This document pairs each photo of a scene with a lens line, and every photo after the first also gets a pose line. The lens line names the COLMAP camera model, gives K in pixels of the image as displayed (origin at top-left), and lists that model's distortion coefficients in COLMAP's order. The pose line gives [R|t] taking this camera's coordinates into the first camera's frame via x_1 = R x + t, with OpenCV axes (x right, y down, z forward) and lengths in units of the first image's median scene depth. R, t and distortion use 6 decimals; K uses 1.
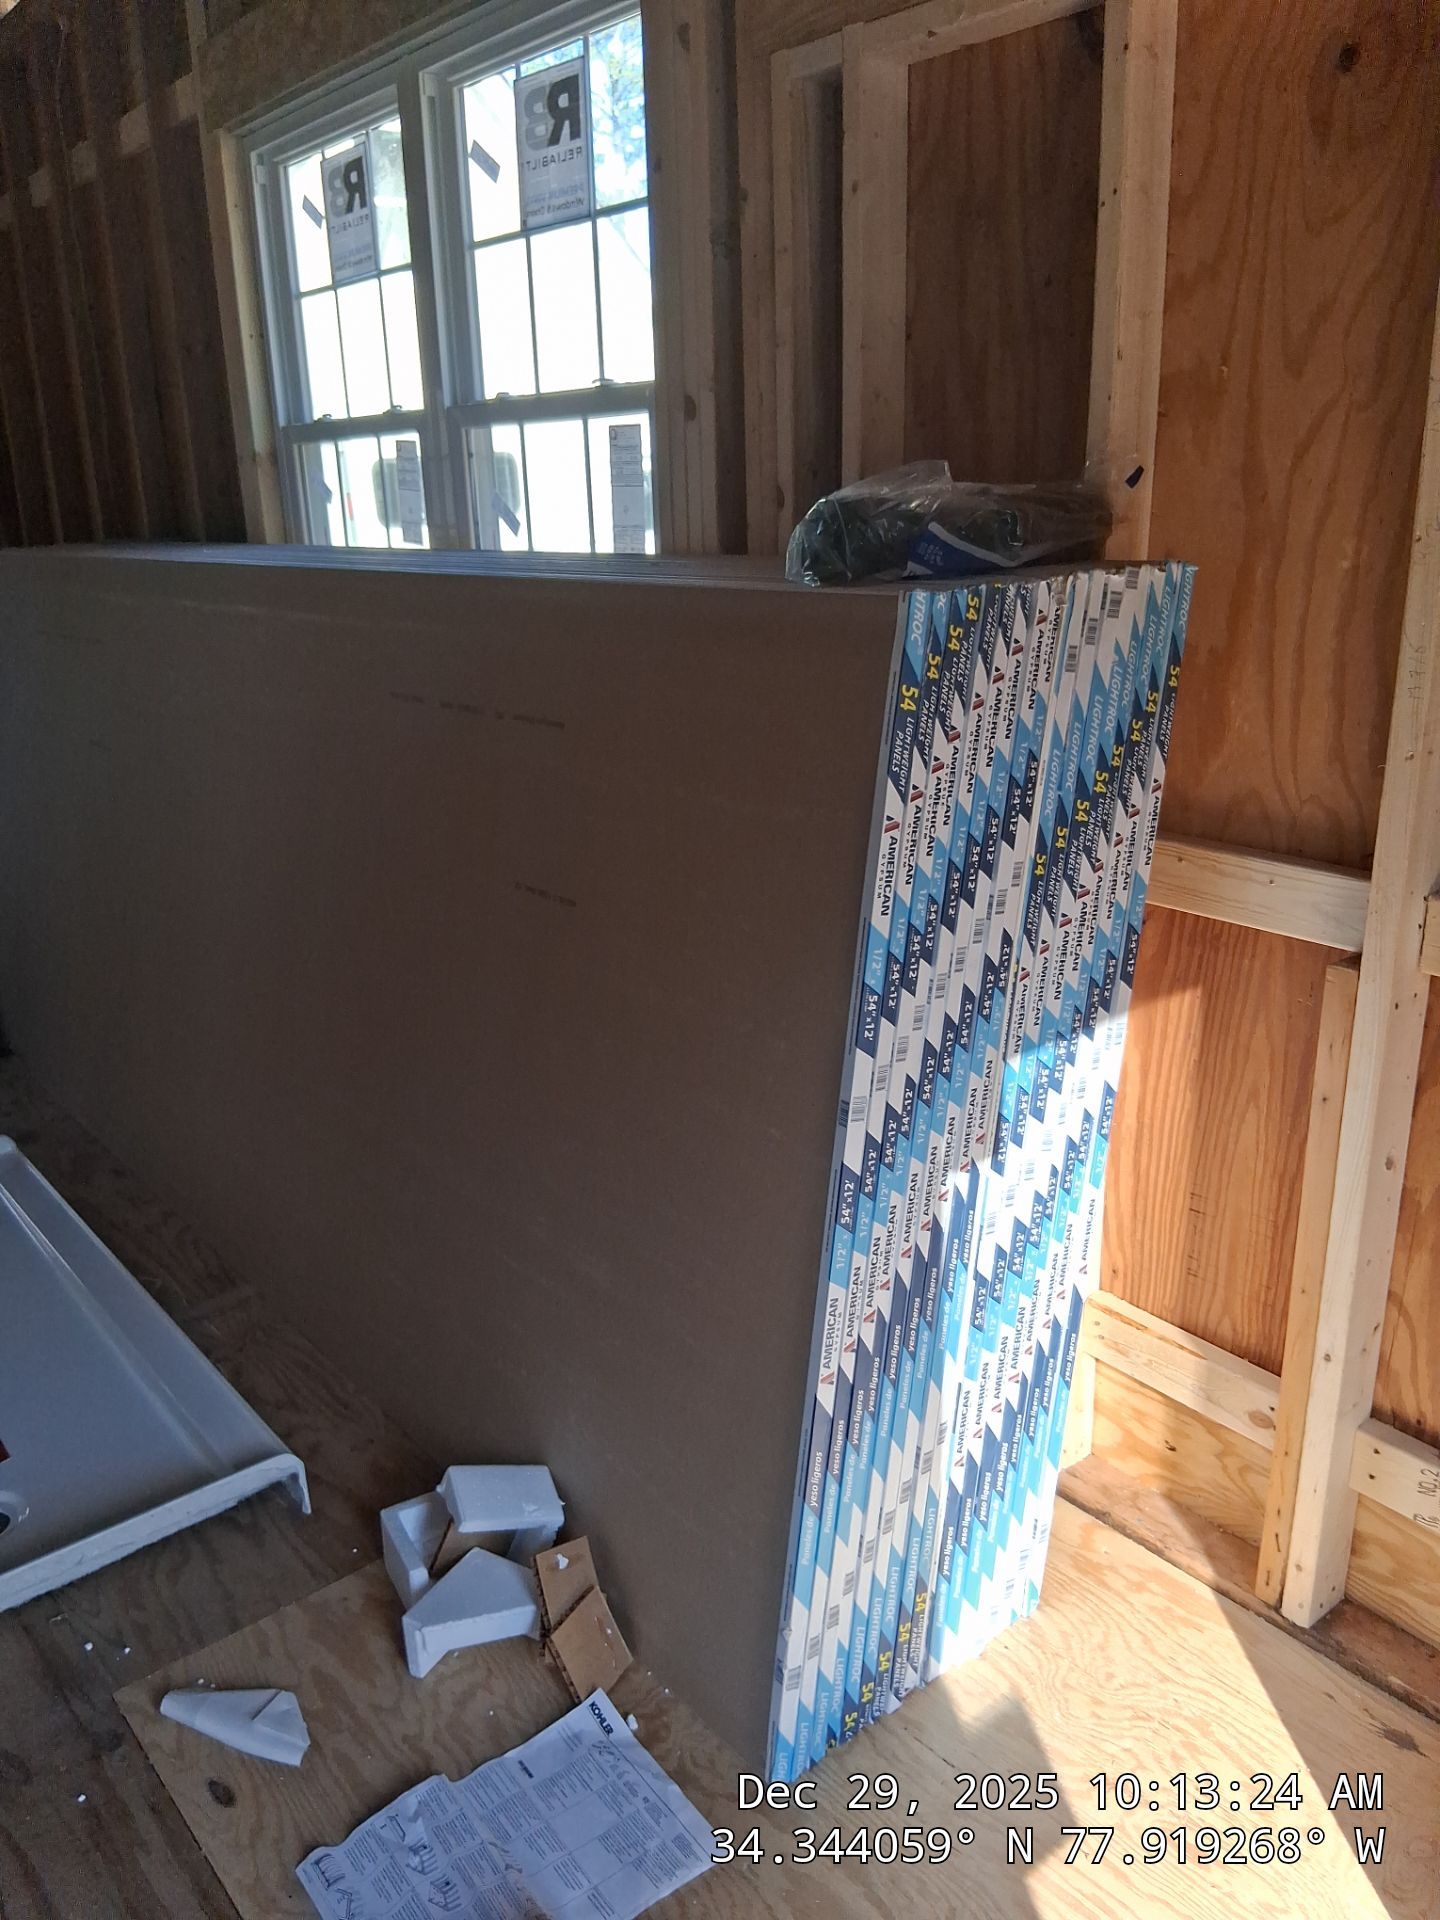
lens RADIAL K [[1459.2, 0, 715.4], [0, 1459.2, 965.8], [0, 0, 1]] dist [0.115072, -0.217977]
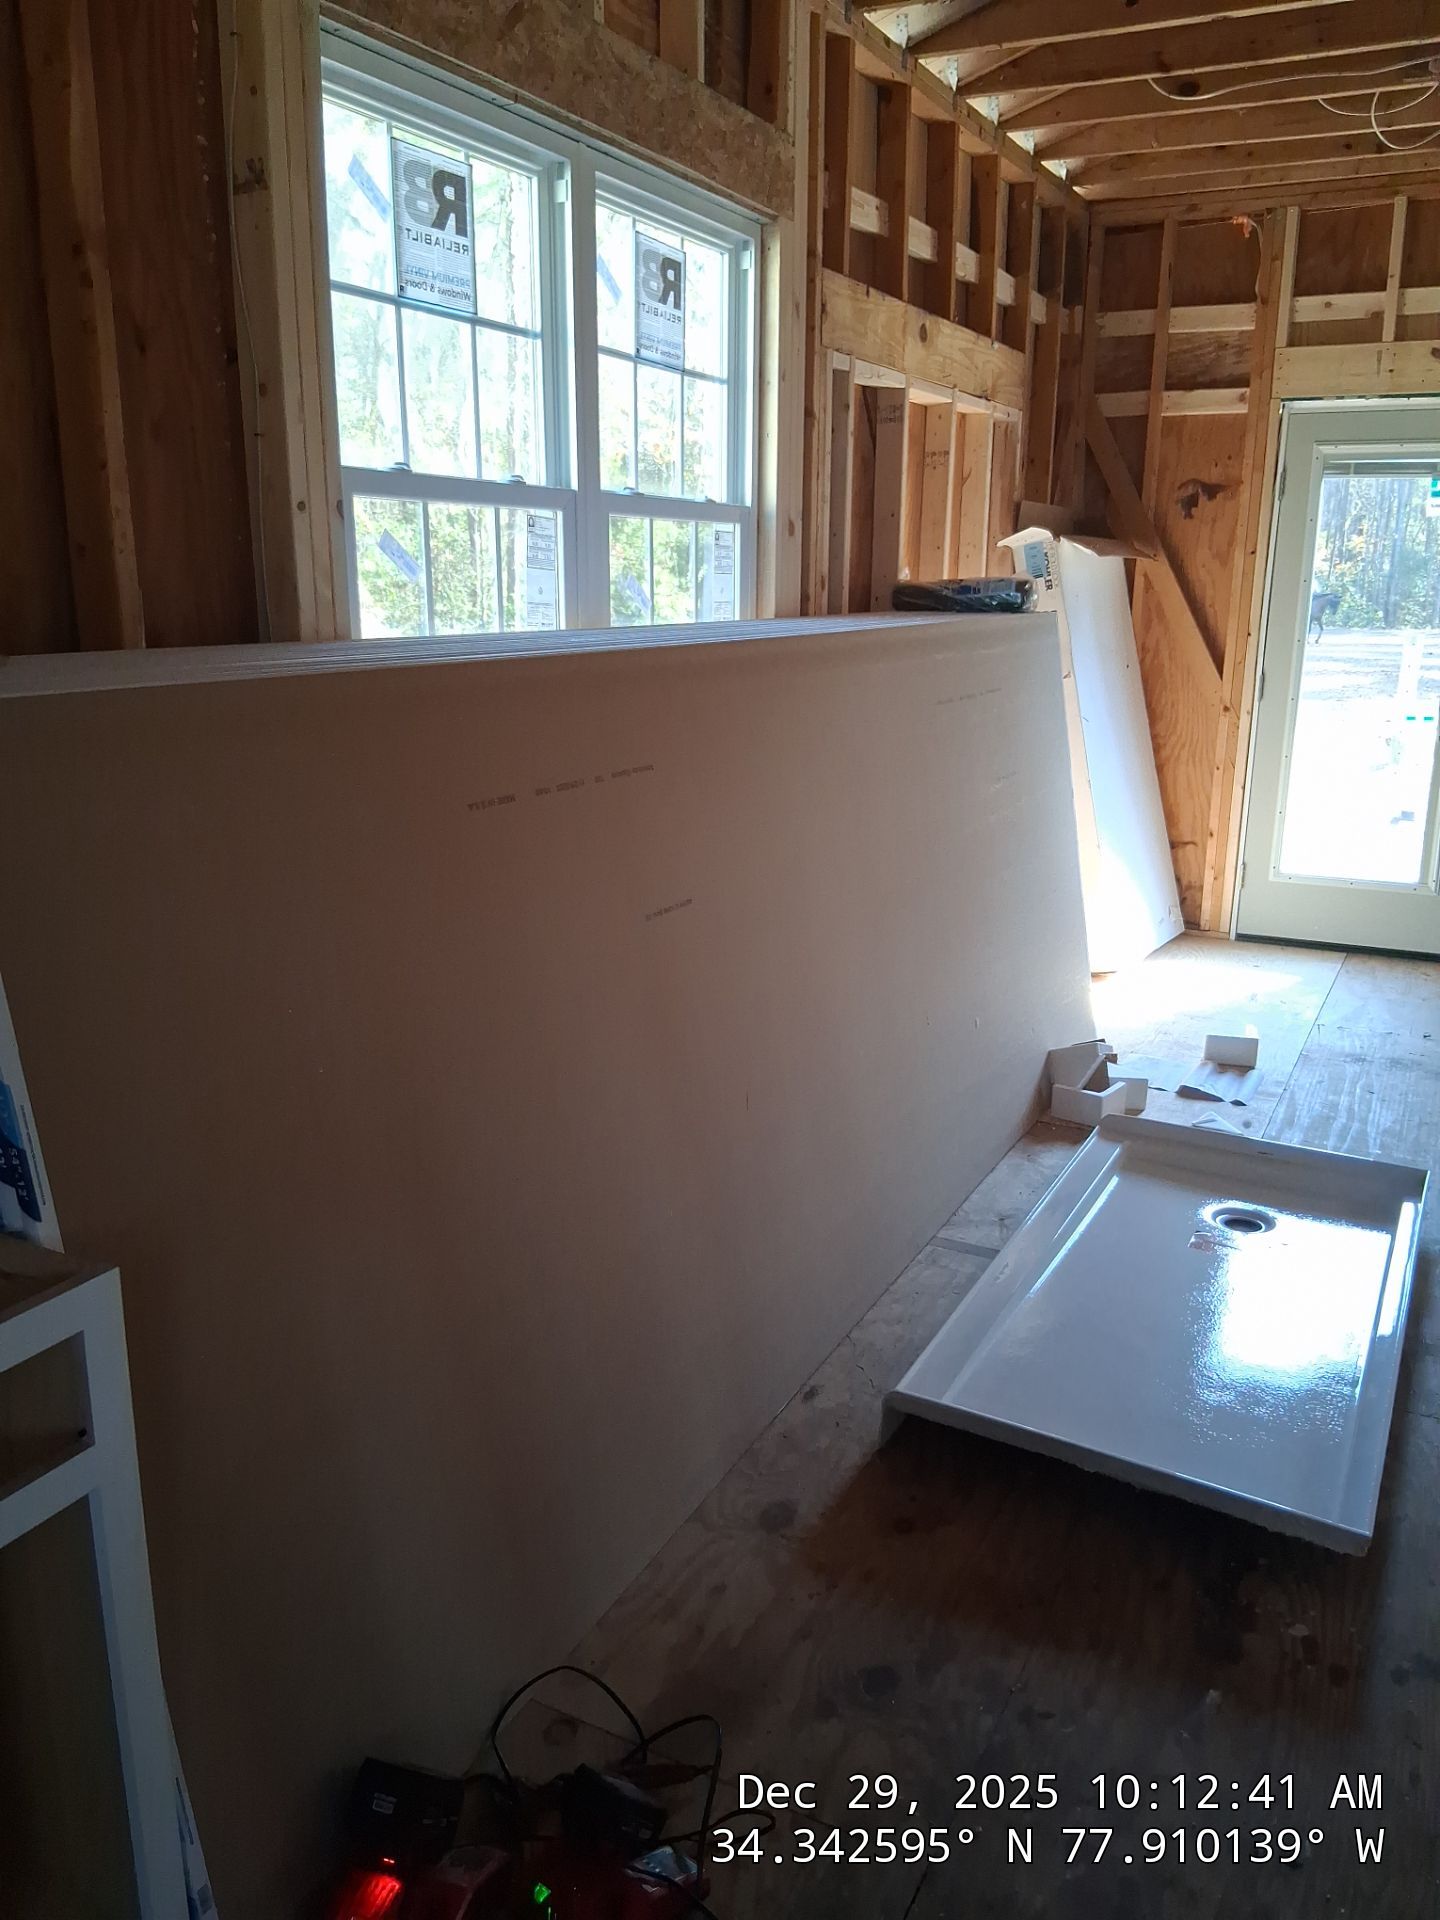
lens RADIAL K [[1455.1, 0, 706.3], [0, 1455.1, 966.3], [0, 0, 1]] dist [0.150898, -0.267328]
pose [[-0.379561, -0.207396, 0.901621, -1.191286], [0.294468, 0.896786, 0.330247, -0.392572], [-0.877053, 0.390848, -0.279313, 1.330928]]
